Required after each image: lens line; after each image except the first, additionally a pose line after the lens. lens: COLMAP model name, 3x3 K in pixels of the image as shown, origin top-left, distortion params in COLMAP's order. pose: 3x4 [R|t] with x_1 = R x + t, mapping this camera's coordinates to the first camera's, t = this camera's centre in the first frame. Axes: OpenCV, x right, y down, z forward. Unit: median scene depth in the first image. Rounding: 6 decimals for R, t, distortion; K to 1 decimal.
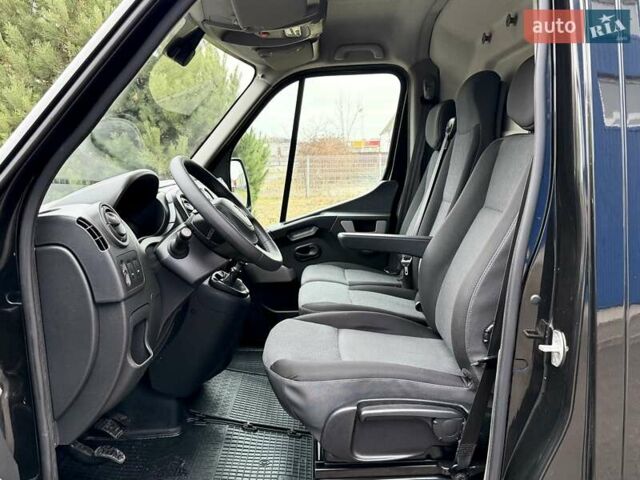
lens RADIAL K [[782.9, 0, 320.0], [0, 782.9, 240.0], [0, 0, 1]] dist [0.135555, -0.016488]
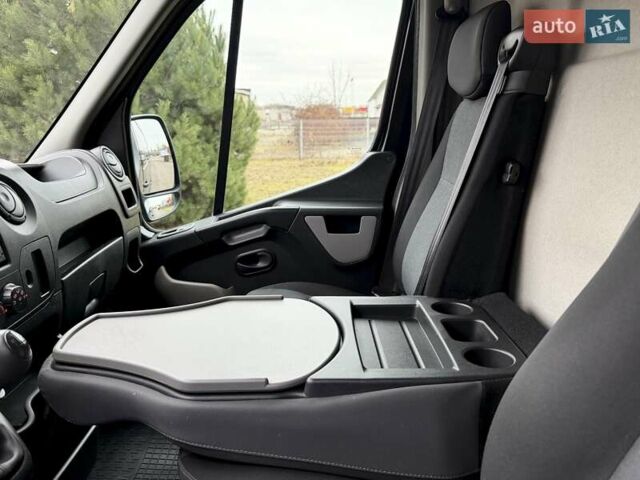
lens RADIAL K [[782.9, 0, 320.0], [0, 782.9, 240.0], [0, 0, 1]] dist [0.135555, -0.016488]
pose [[0.999902, 0.003108, 0.013681, 0.030620], [-0.003704, 0.999034, 0.043788, -0.033647], [-0.013532, -0.043835, 0.998947, 0.373074]]
